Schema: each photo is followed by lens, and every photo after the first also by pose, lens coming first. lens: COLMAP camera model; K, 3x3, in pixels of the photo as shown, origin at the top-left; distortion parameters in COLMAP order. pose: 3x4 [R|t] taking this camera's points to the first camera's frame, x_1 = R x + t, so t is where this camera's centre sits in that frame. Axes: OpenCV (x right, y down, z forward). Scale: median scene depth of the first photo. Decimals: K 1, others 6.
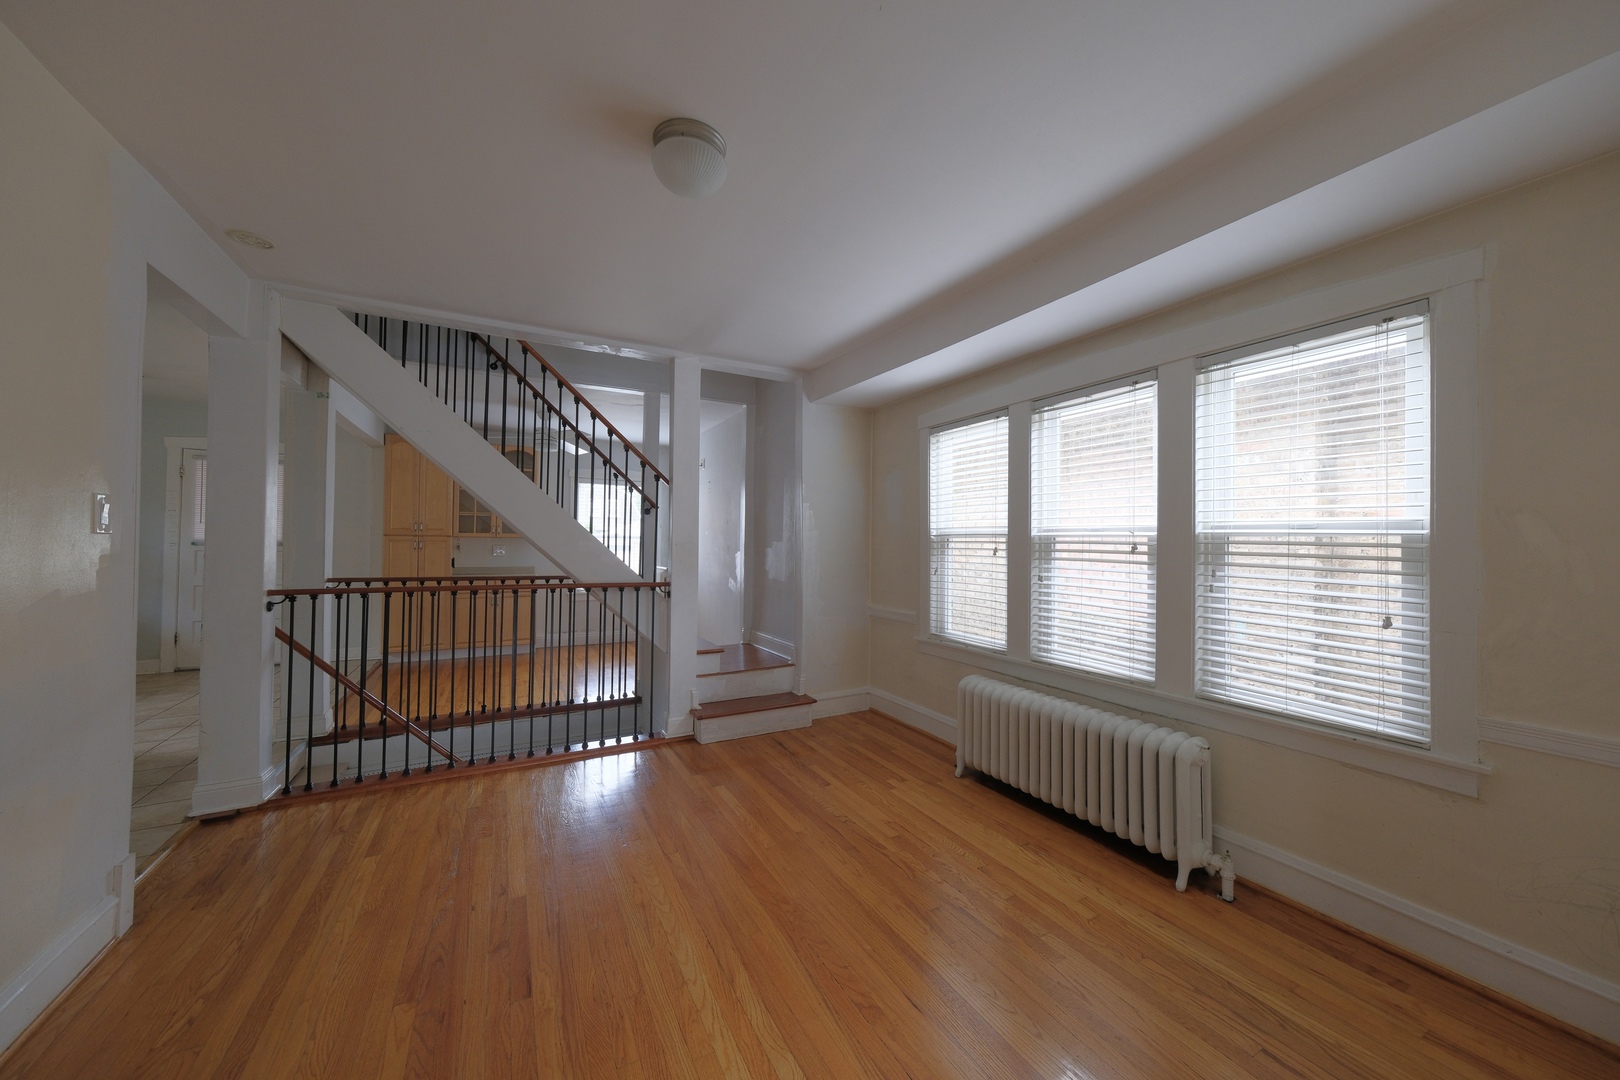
lens RADIAL K [[590.2, 0, 813.3], [0, 590.2, 531.2], [0, 0, 1]] dist [0.001065, 0.000030]
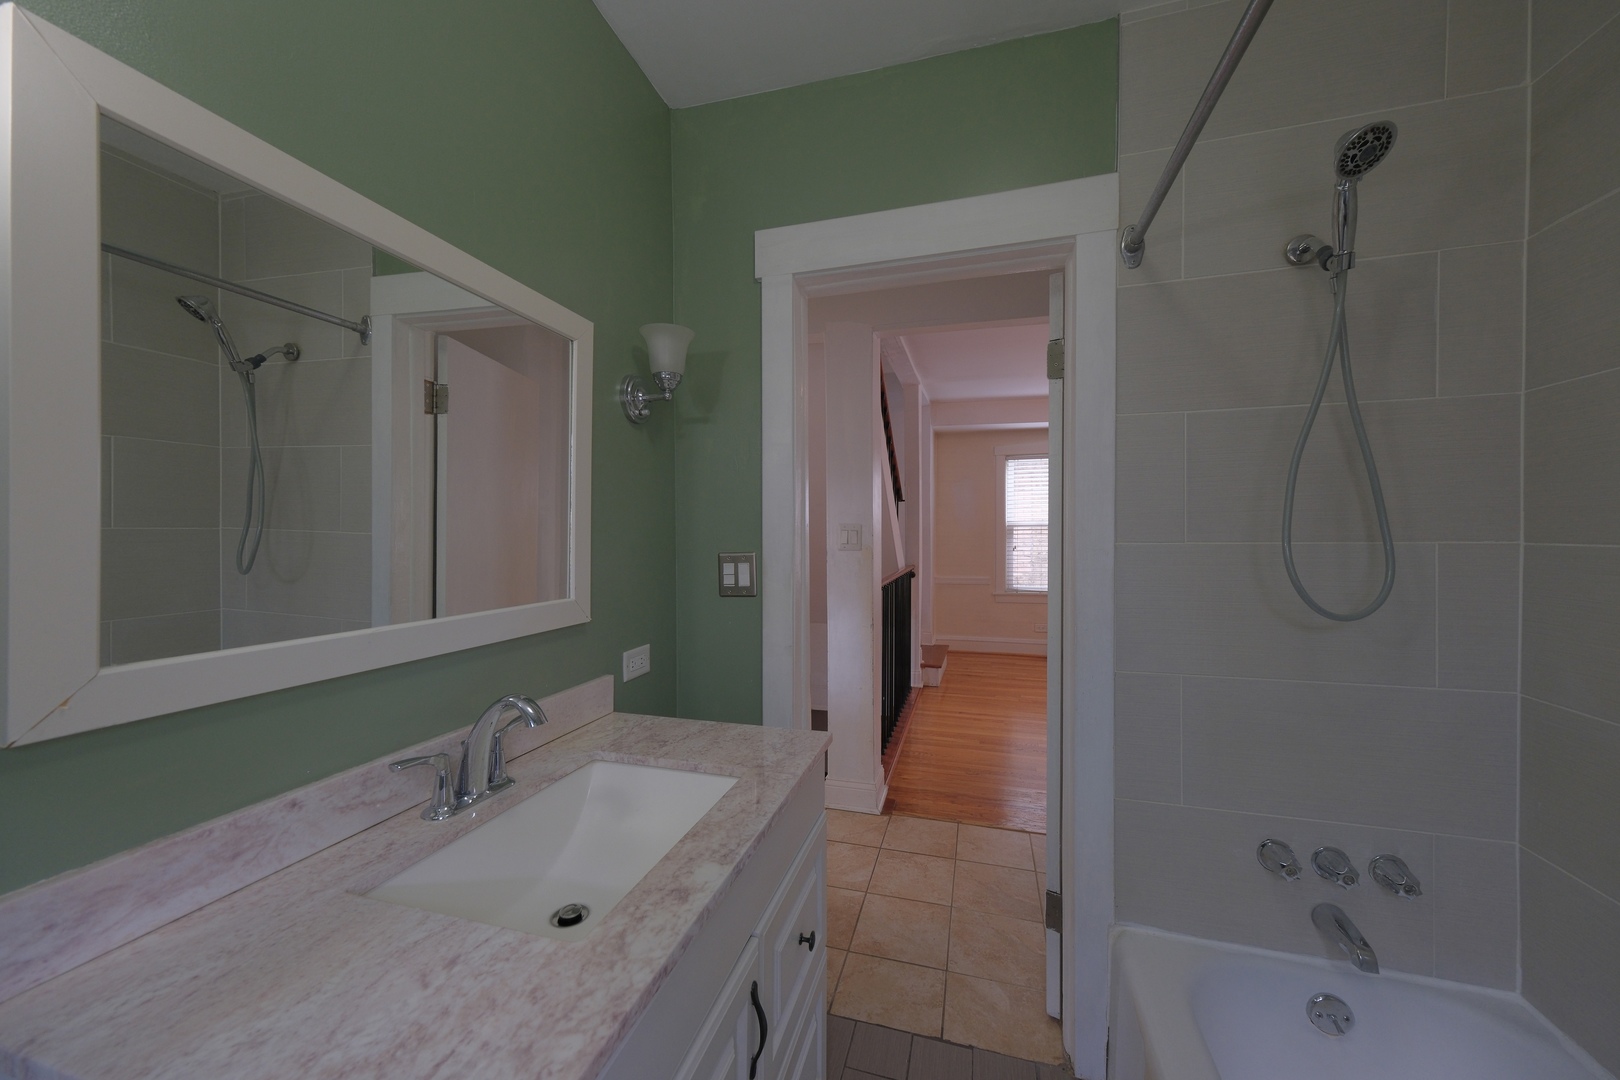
lens RADIAL K [[590.2, 0, 811.0], [0, 590.2, 538.4], [0, 0, 1]] dist [0.001065, 0.000030]
pose [[0.695631, -0.011722, 0.718304, -1.303602], [-0.004362, 0.999780, 0.020539, 0.012332], [-0.718386, -0.017420, 0.695426, 0.300156]]
